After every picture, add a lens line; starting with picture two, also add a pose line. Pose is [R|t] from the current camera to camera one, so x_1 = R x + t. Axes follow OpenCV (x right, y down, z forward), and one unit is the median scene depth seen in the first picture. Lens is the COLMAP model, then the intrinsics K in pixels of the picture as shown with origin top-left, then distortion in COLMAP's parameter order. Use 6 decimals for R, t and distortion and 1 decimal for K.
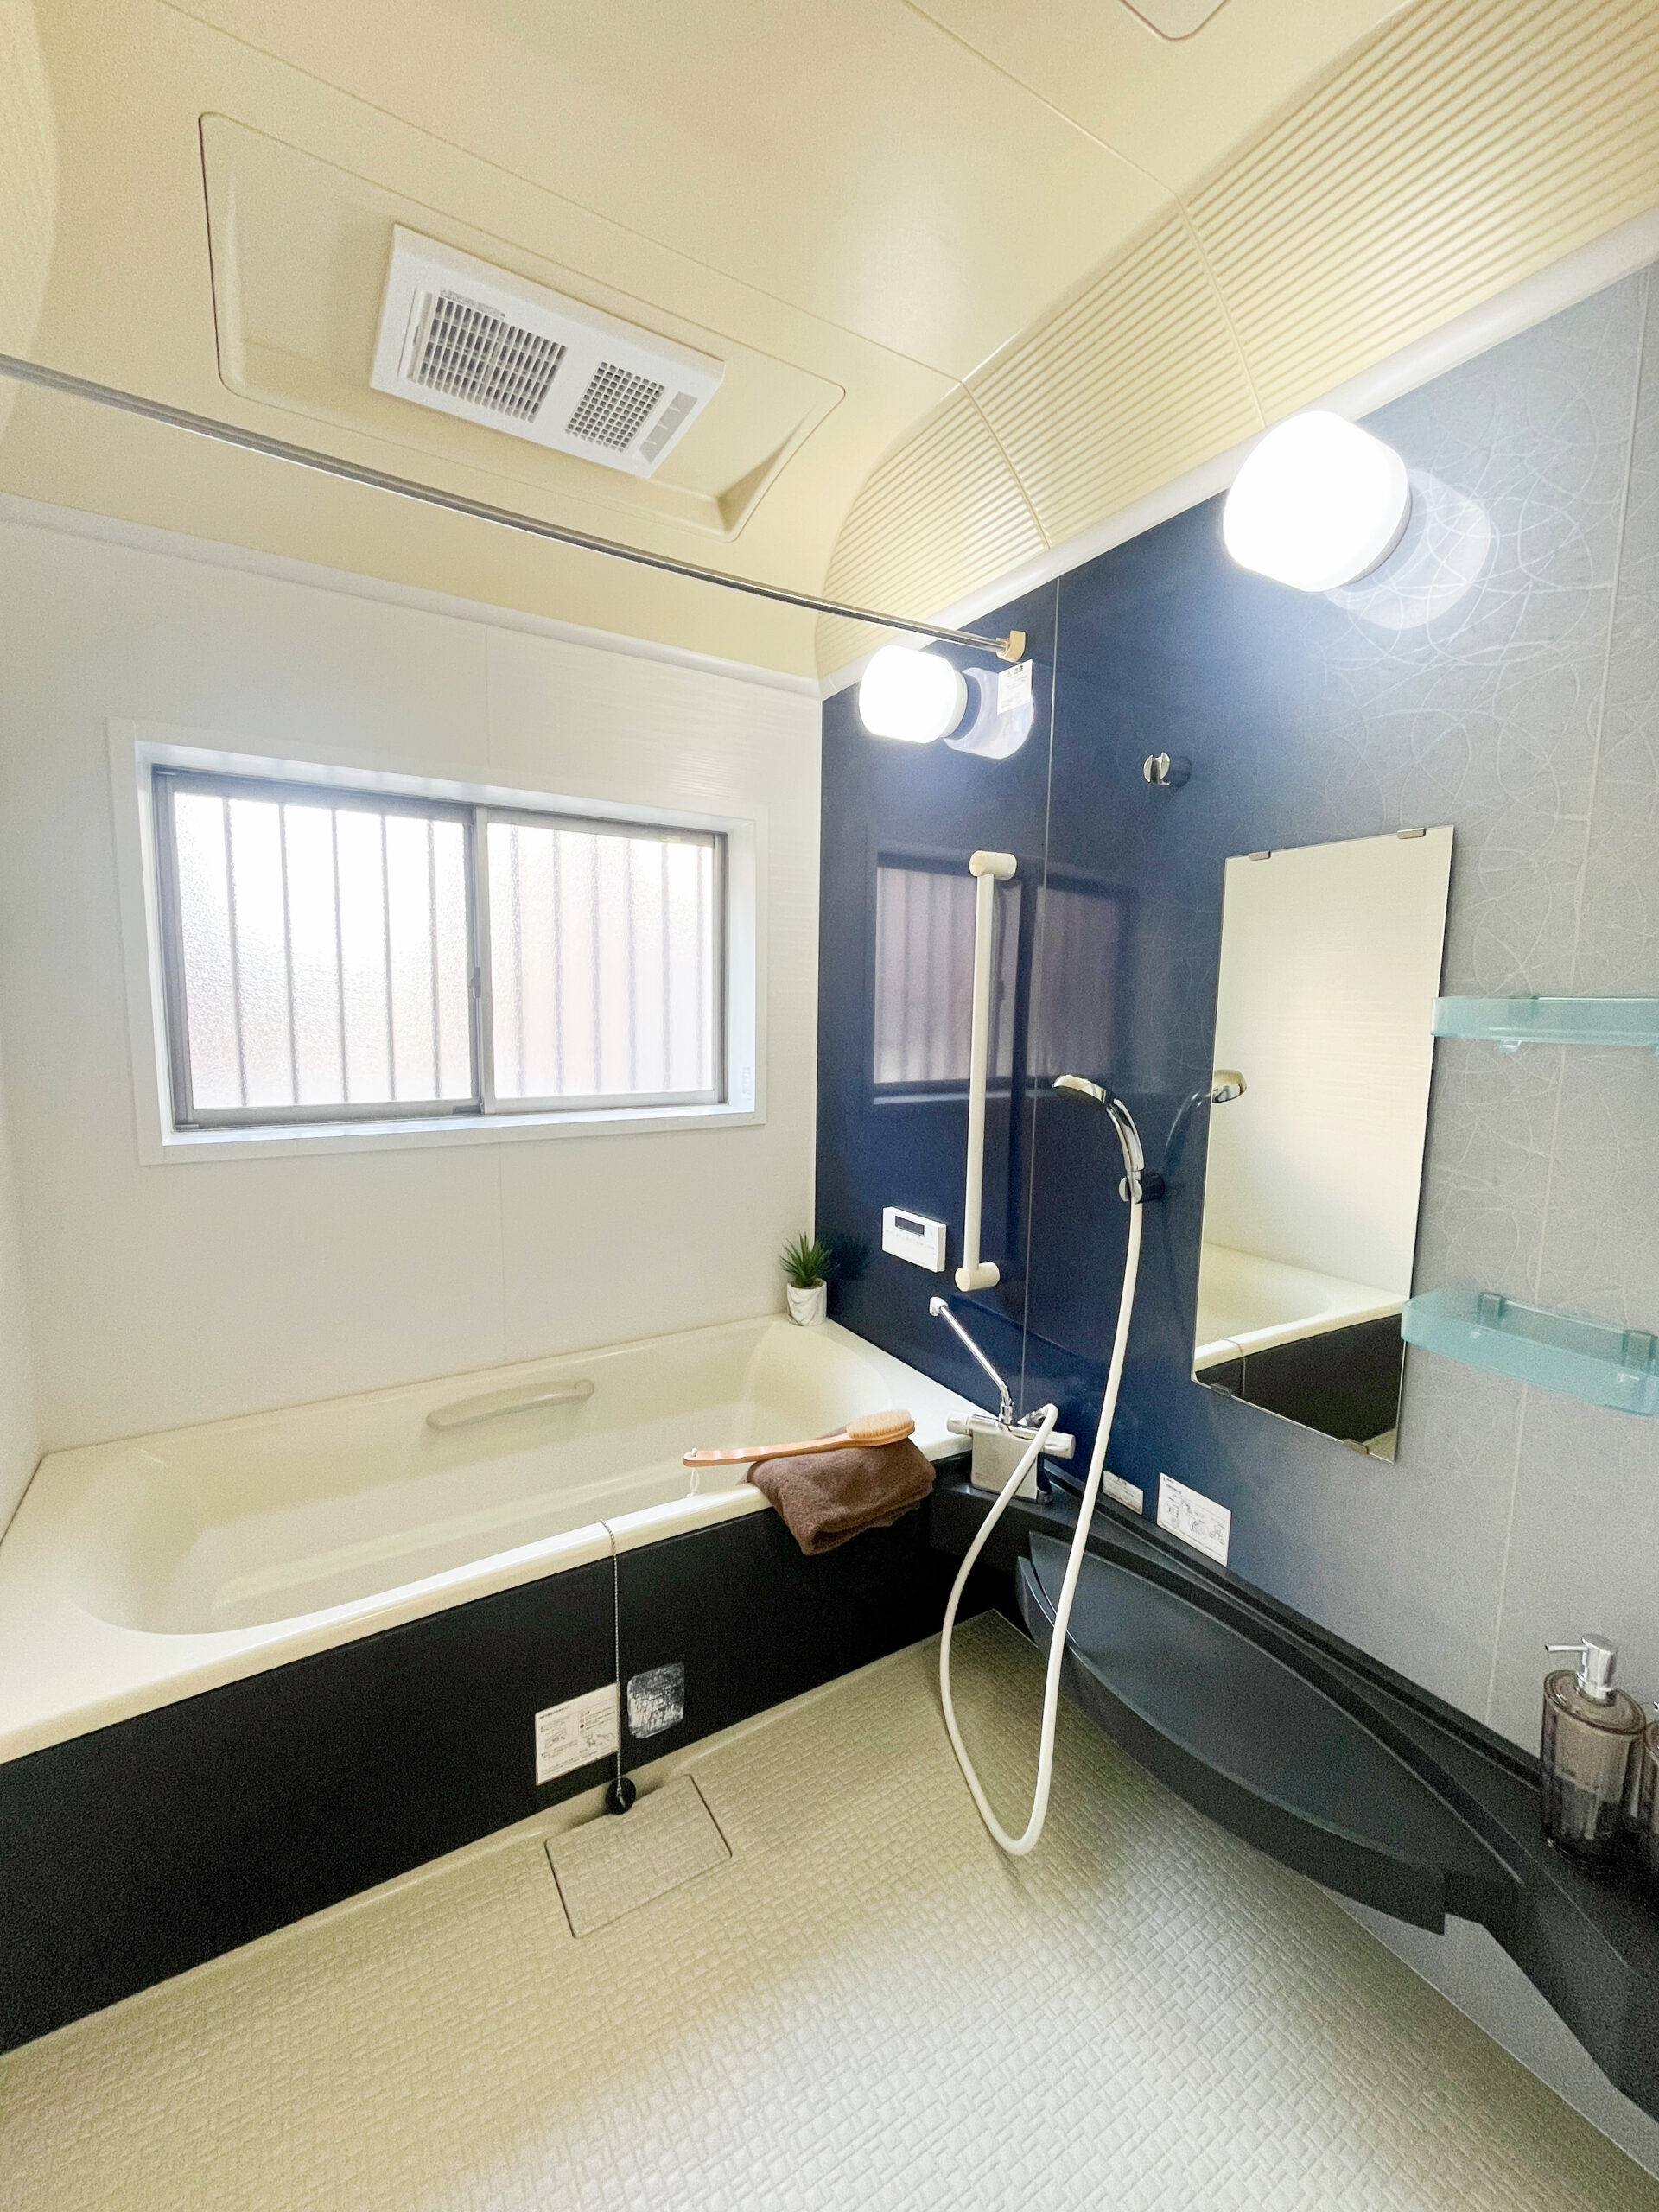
lens RADIAL K [[894.7, 0, 826.9], [0, 894.7, 1105.8], [0, 0, 1]] dist [-0.001054, -0.000592]
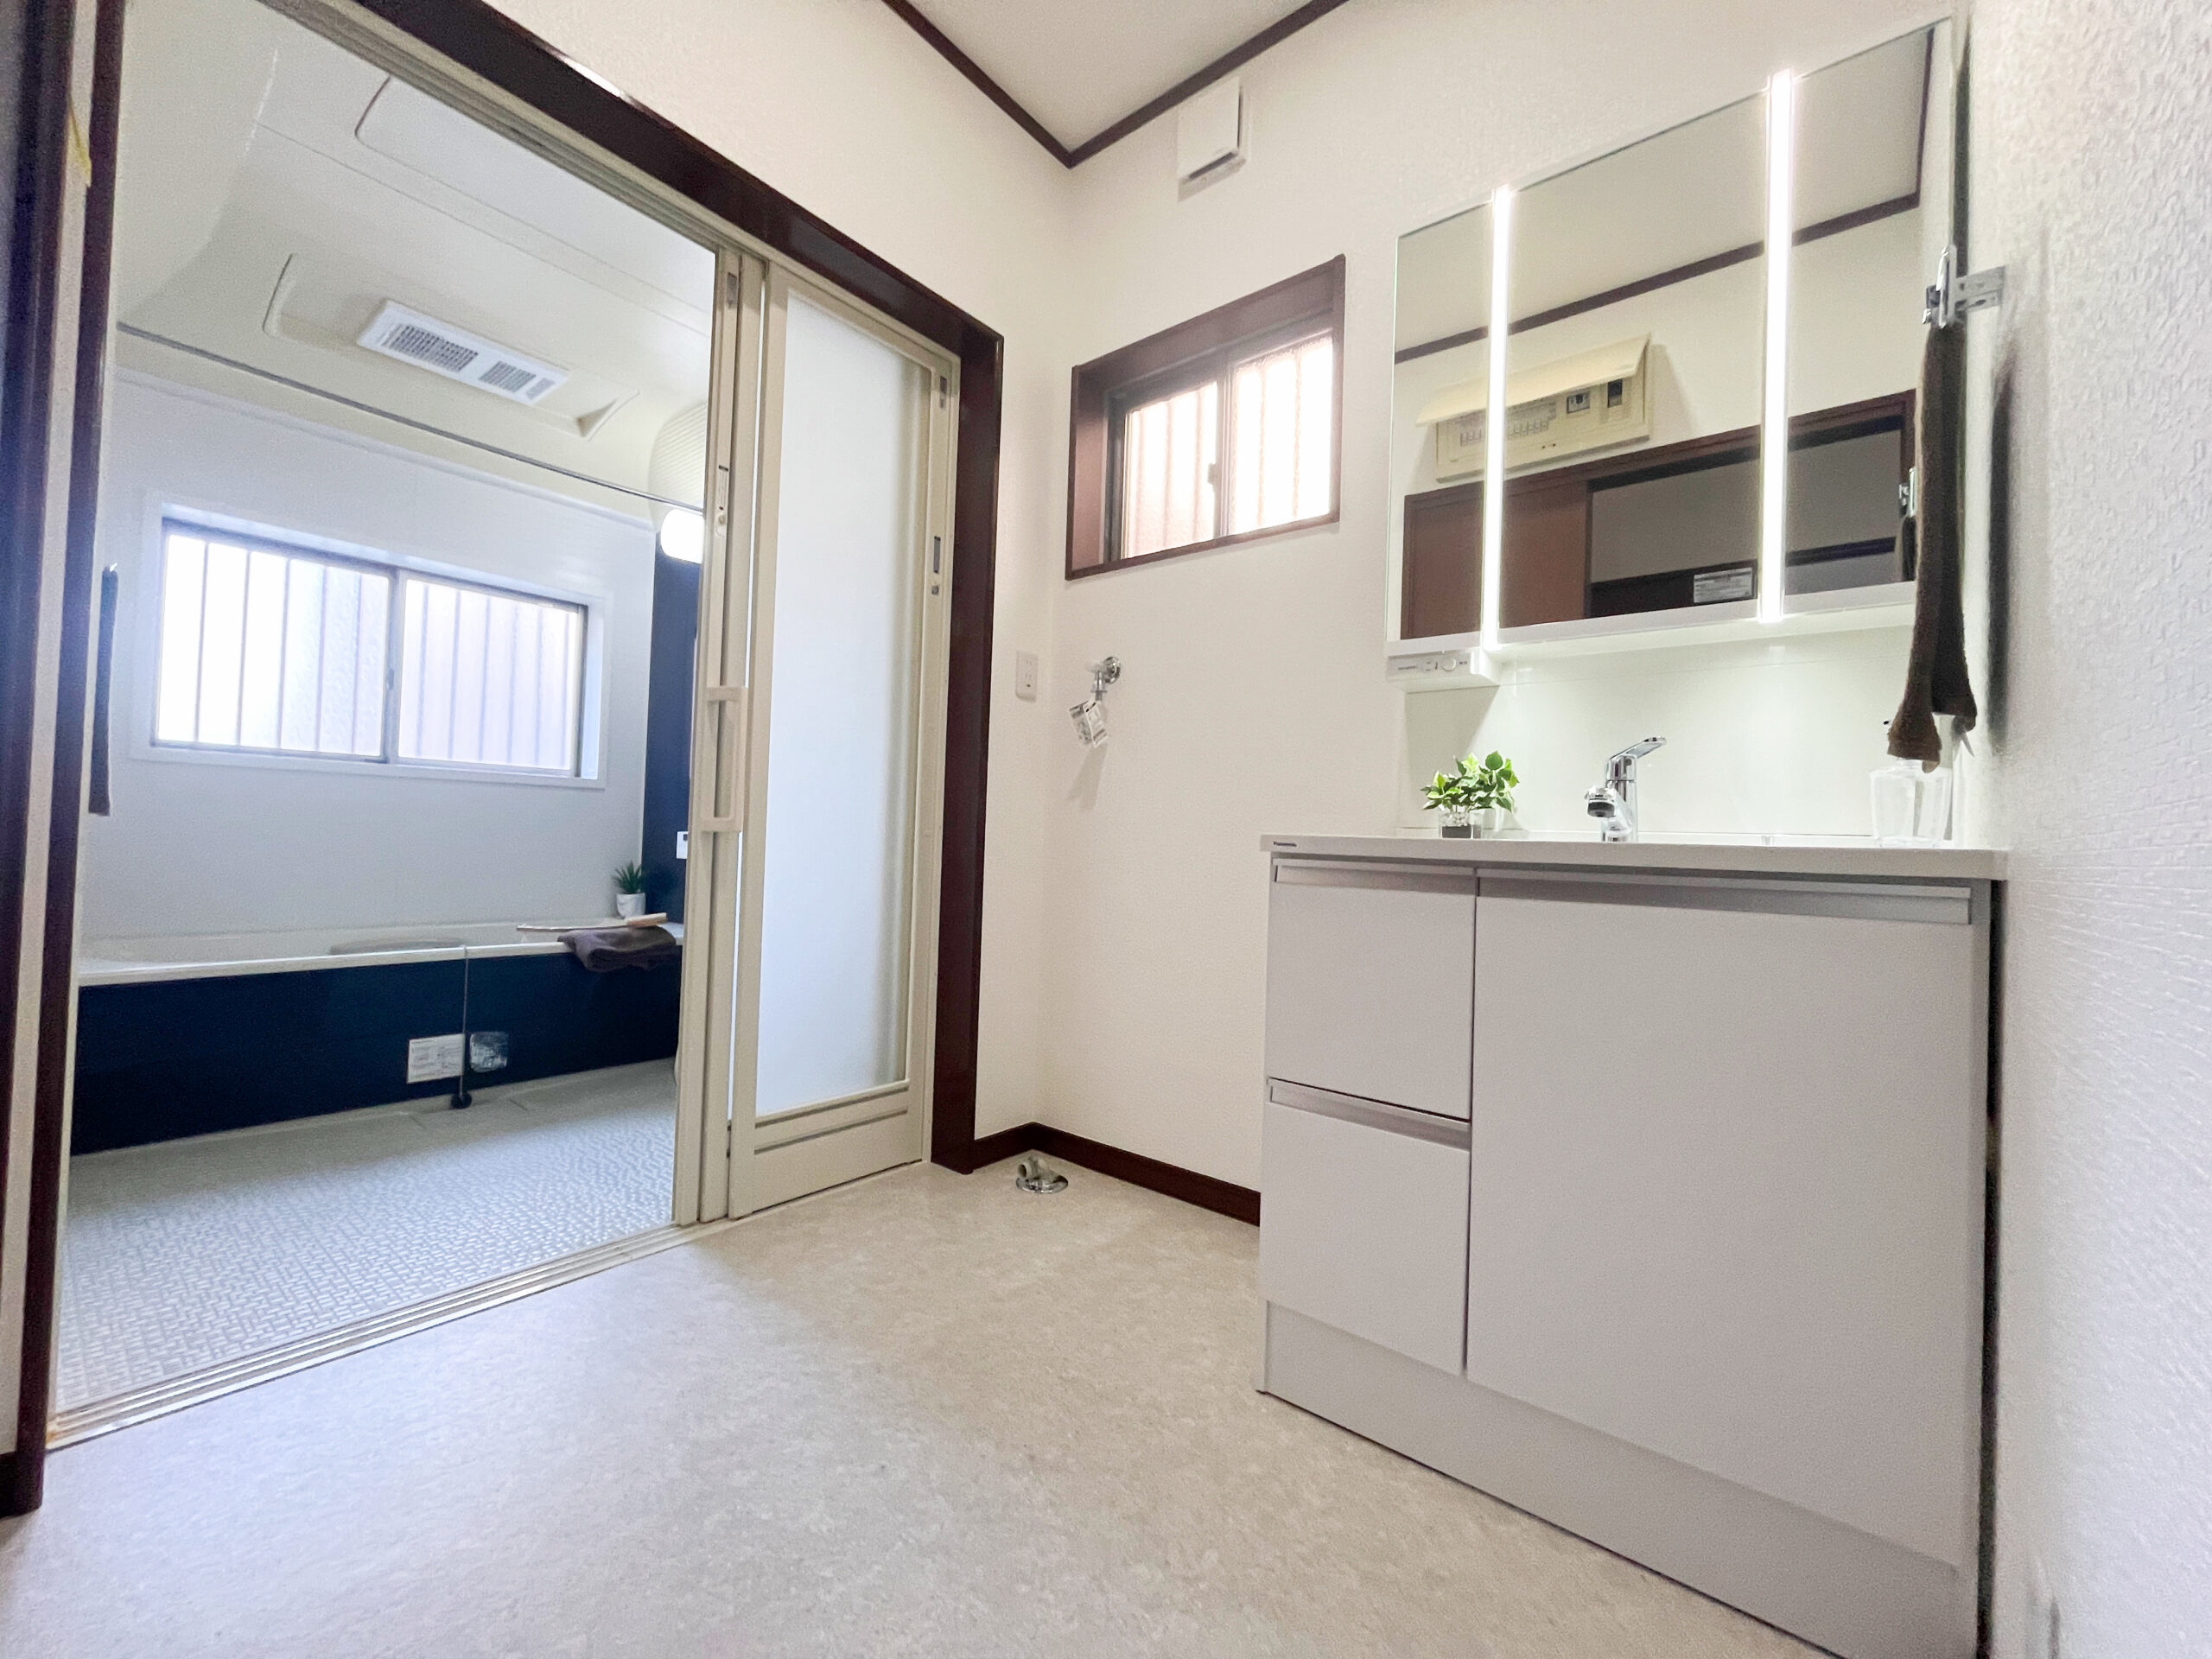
lens RADIAL K [[894.7, 0, 1106.2], [0, 894.7, 833.4], [0, 0, 1]] dist [-0.001054, -0.000592]
pose [[0.942985, 0.024374, 0.331943, 0.348676], [0.016522, 0.992658, -0.119823, 0.438765], [-0.332426, 0.118475, 0.935658, -1.072947]]
